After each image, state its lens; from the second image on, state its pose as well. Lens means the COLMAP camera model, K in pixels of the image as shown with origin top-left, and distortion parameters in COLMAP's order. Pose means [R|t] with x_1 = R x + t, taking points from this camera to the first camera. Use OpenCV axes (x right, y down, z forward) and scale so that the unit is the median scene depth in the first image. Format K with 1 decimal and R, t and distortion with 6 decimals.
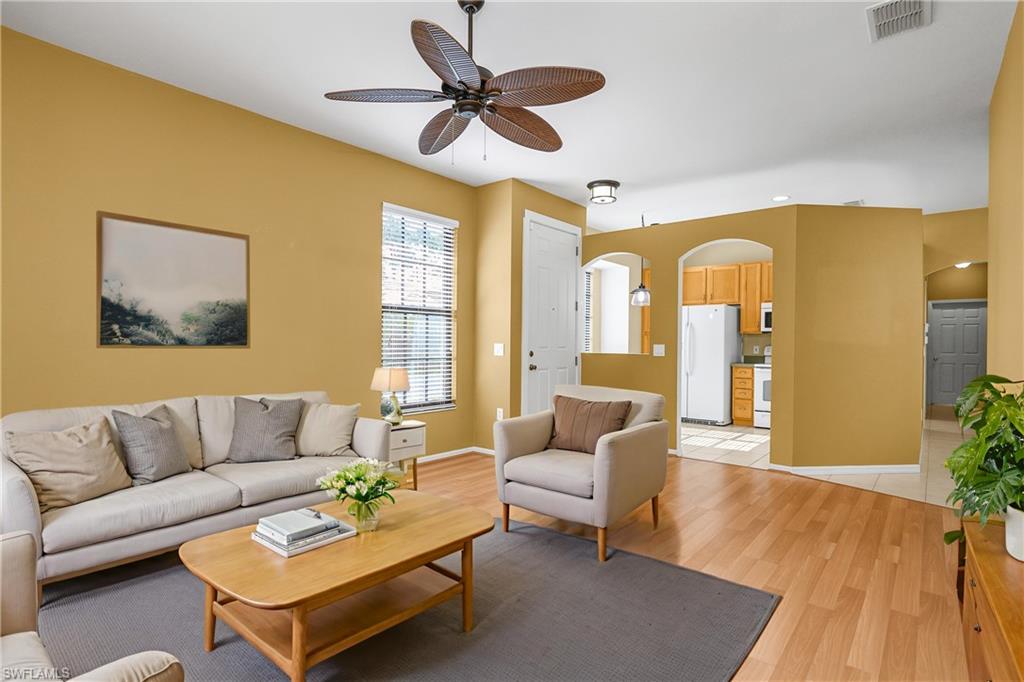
lens RADIAL K [[496.3, 0, 508.2], [0, 496.3, 343.6], [0, 0, 1]] dist [-0.022437, 0.000079]
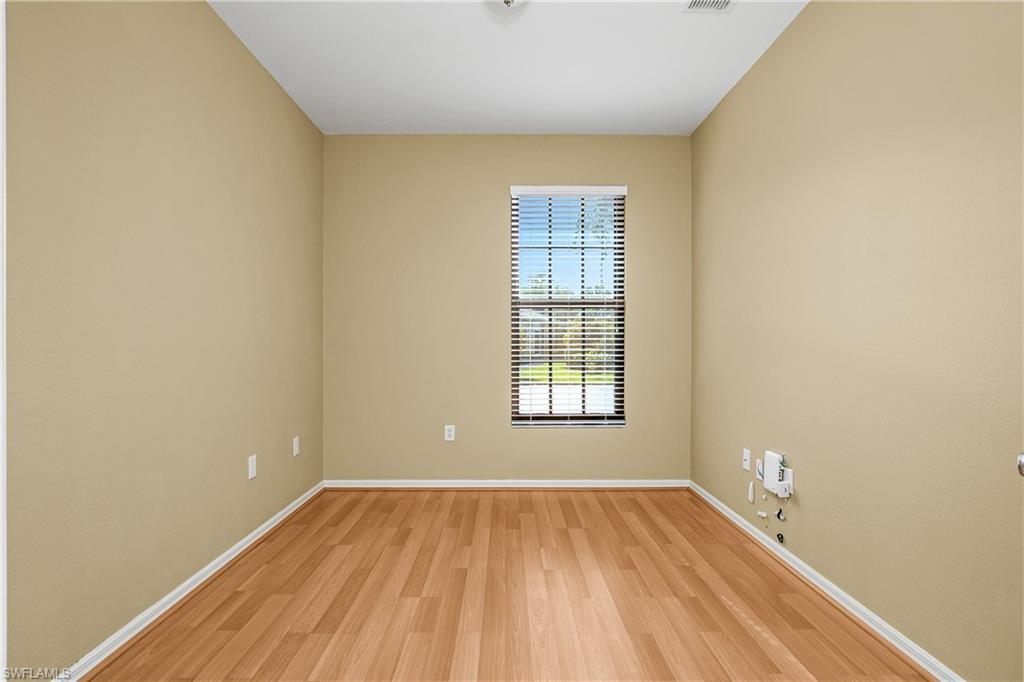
lens RADIAL K [[496.3, 0, 508.2], [0, 496.3, 343.6], [0, 0, 1]] dist [-0.022437, 0.000079]
pose [[0.661199, -0.008936, -0.750157, 0.777314], [0.004869, 0.999959, -0.007621, 0.011157], [0.750195, 0.001386, 0.661215, 0.753496]]
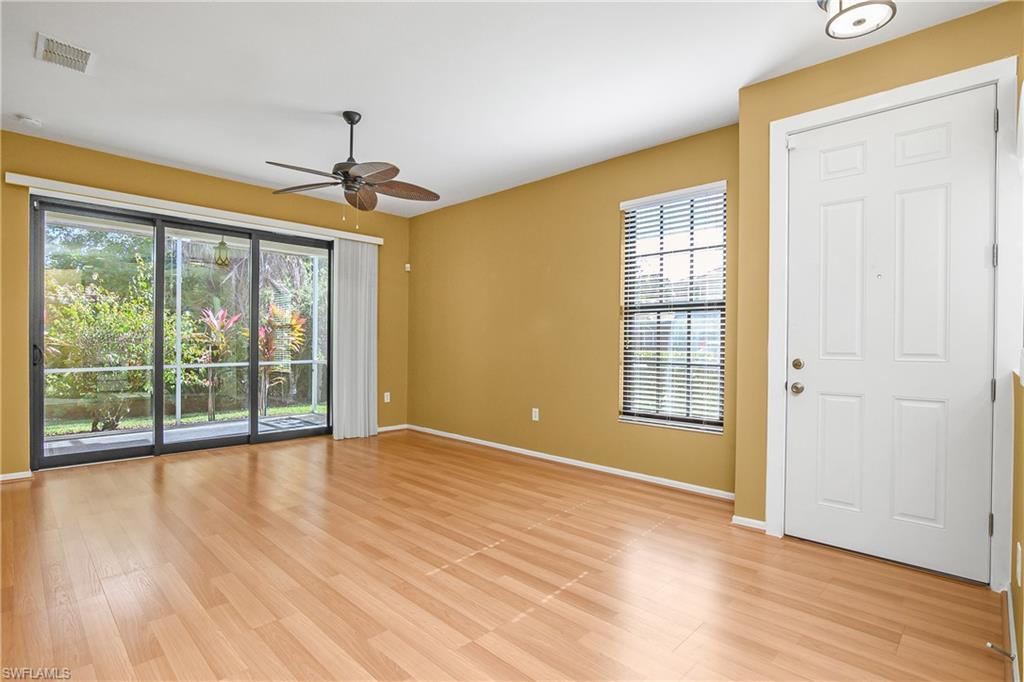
lens RADIAL K [[496.3, 0, 508.2], [0, 496.3, 343.6], [0, 0, 1]] dist [-0.022437, 0.000079]
pose [[-0.057855, -0.005257, -0.998311, 1.404730], [-0.011304, 0.999925, -0.004611, 0.006294], [0.998261, 0.011018, -0.057910, 1.564653]]
